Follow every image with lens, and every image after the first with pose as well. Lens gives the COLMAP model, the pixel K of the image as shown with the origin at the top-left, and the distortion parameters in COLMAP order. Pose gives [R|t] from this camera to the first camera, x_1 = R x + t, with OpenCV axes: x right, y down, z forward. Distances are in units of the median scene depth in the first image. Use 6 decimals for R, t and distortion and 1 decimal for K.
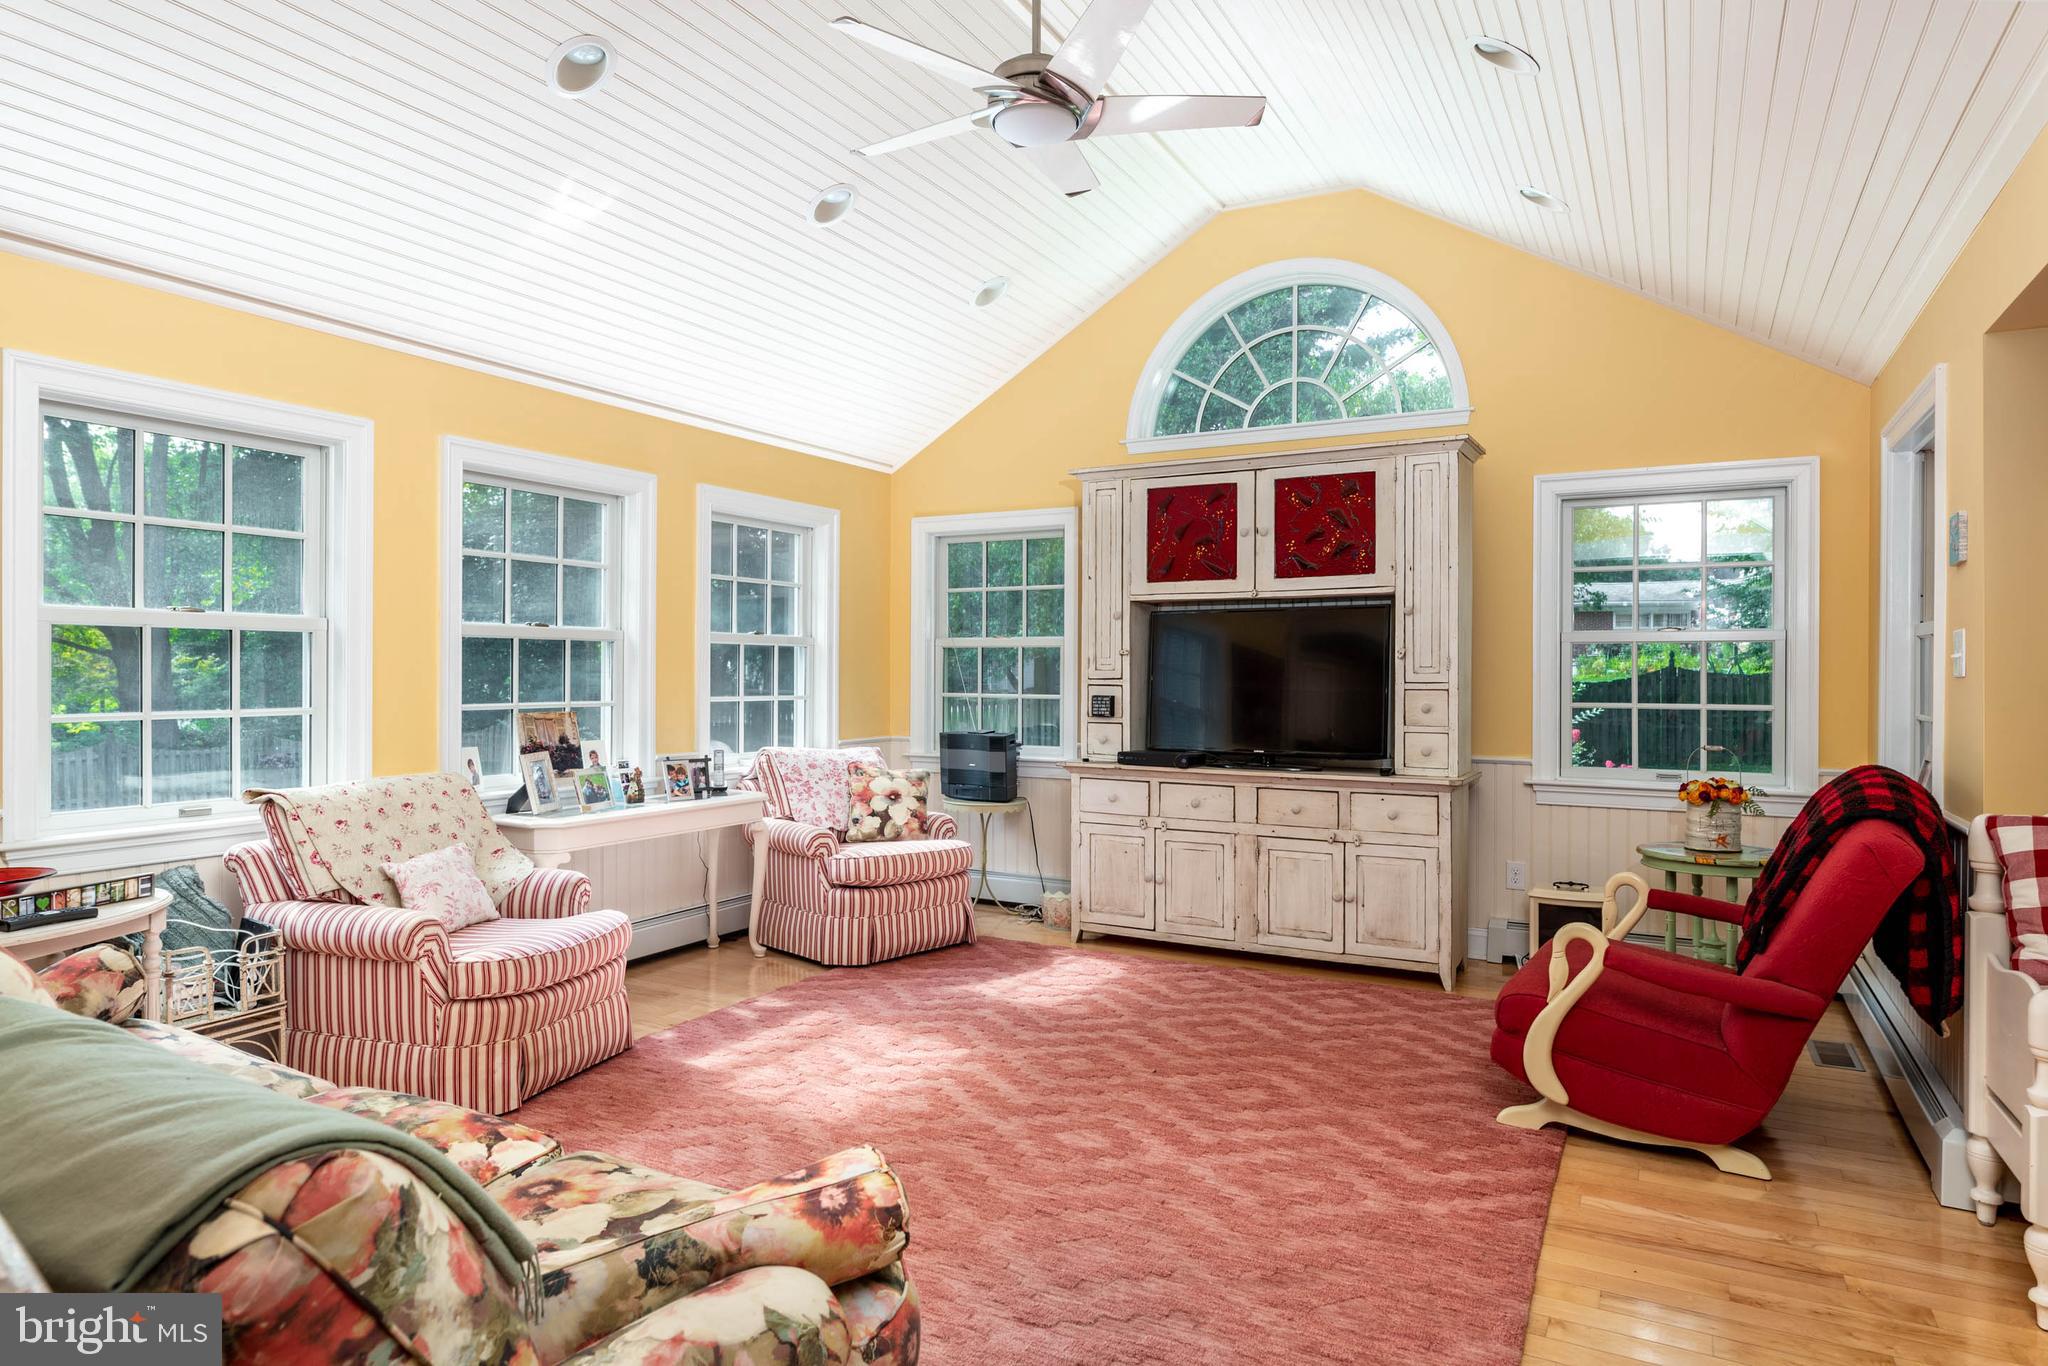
lens RADIAL K [[1200.9, 0, 1024.0], [0, 1200.9, 683.0], [0, 0, 1]] dist [-0.003578, -0.000143]
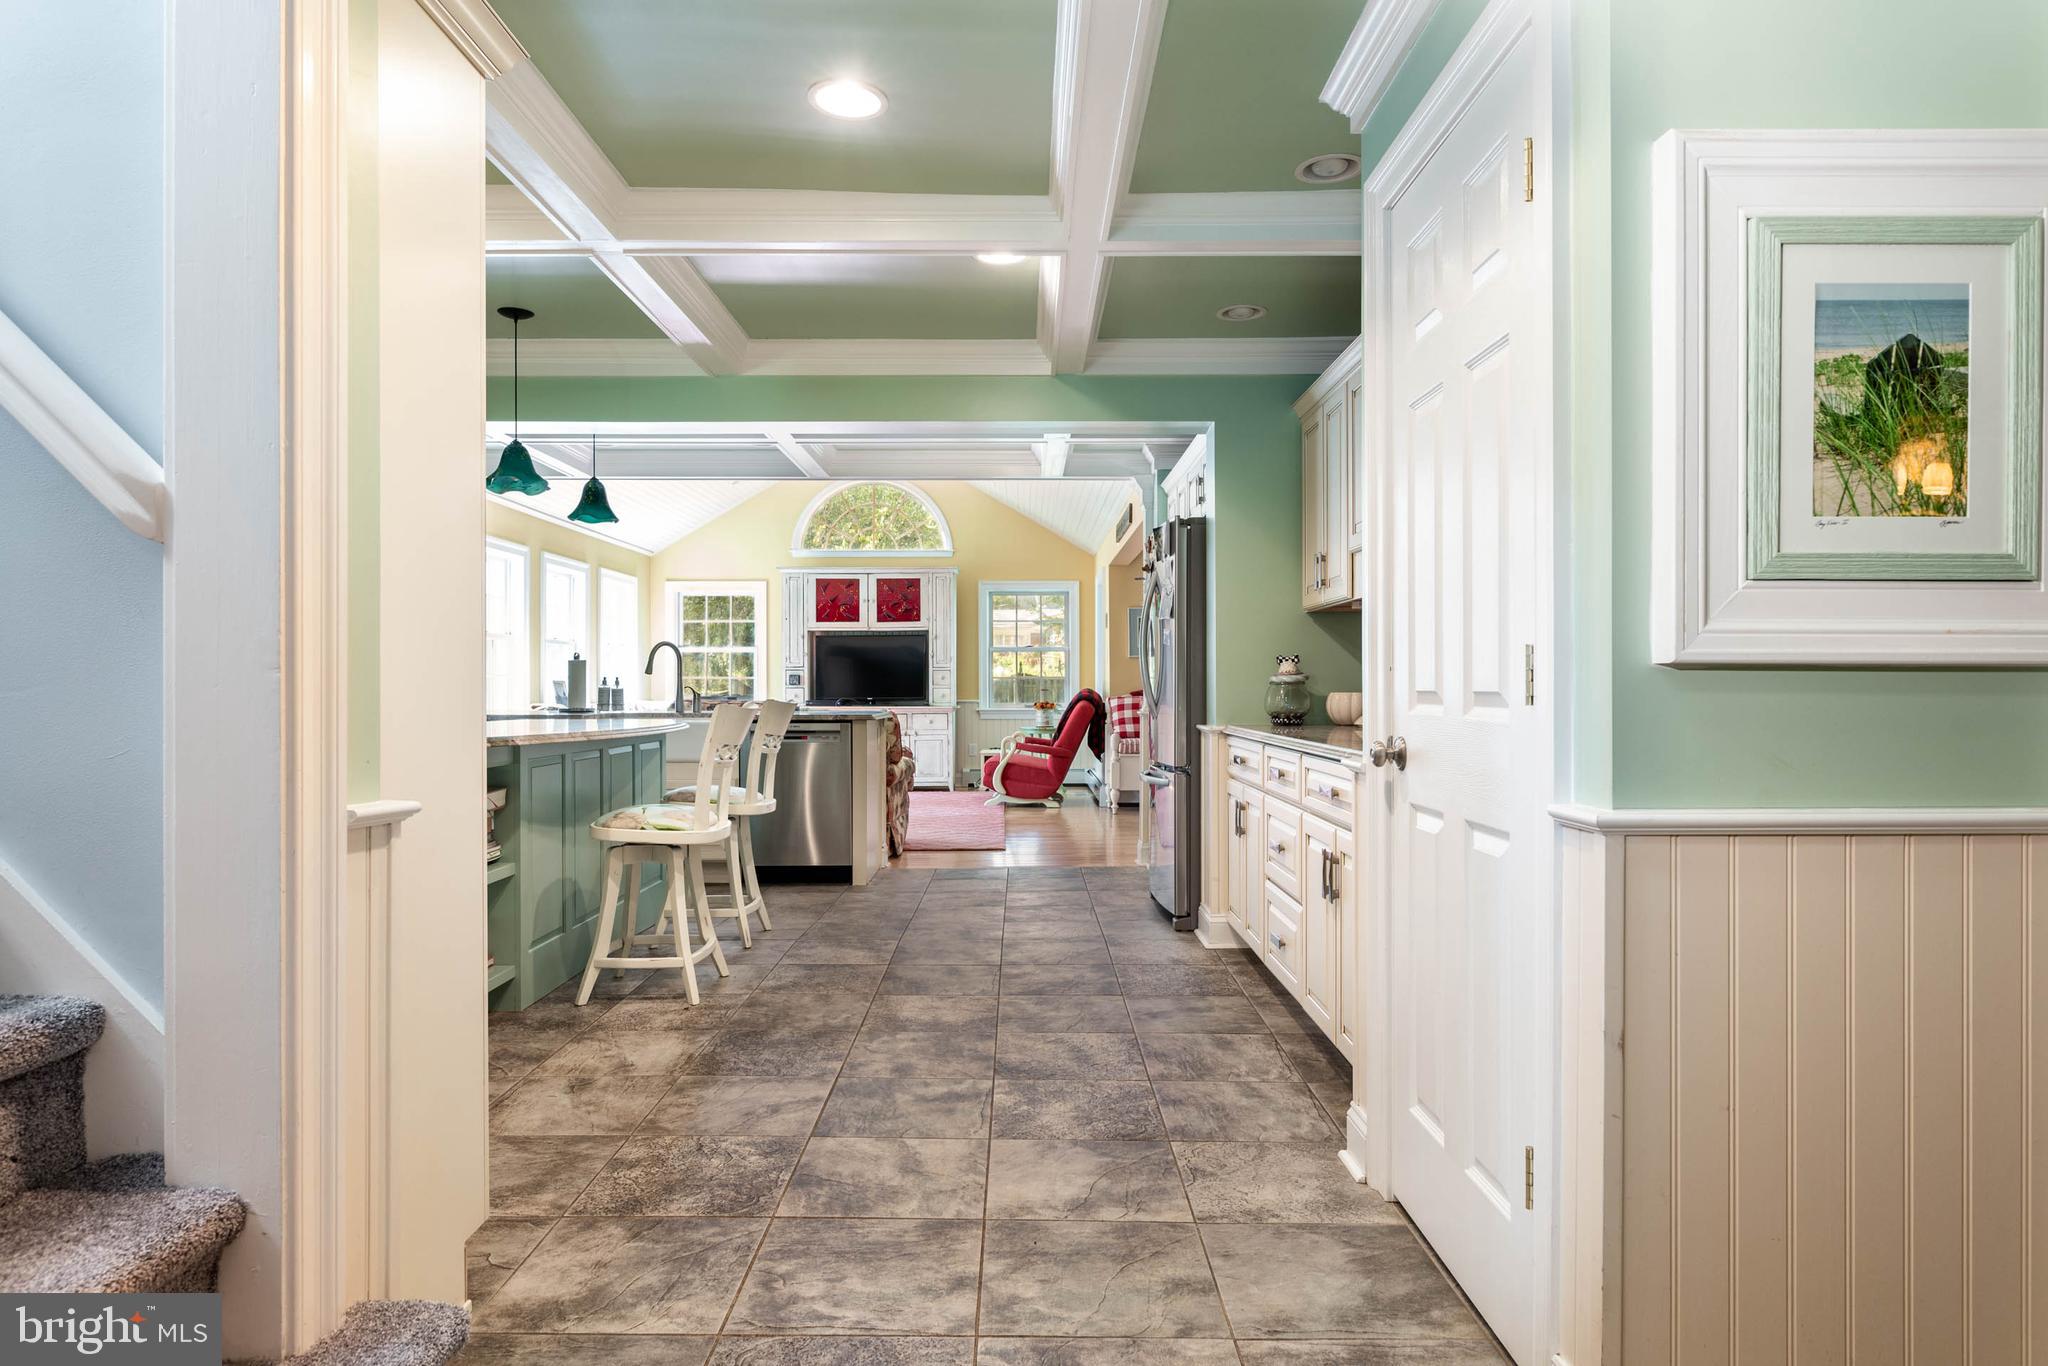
lens RADIAL K [[1200.9, 0, 1024.0], [0, 1200.9, 683.0], [0, 0, 1]] dist [-0.003578, -0.000143]
pose [[0.876165, -0.002760, 0.482004, -0.646366], [0.008370, 0.999920, -0.009489, 0.052342], [-0.481939, 0.012348, 0.876118, -1.131461]]
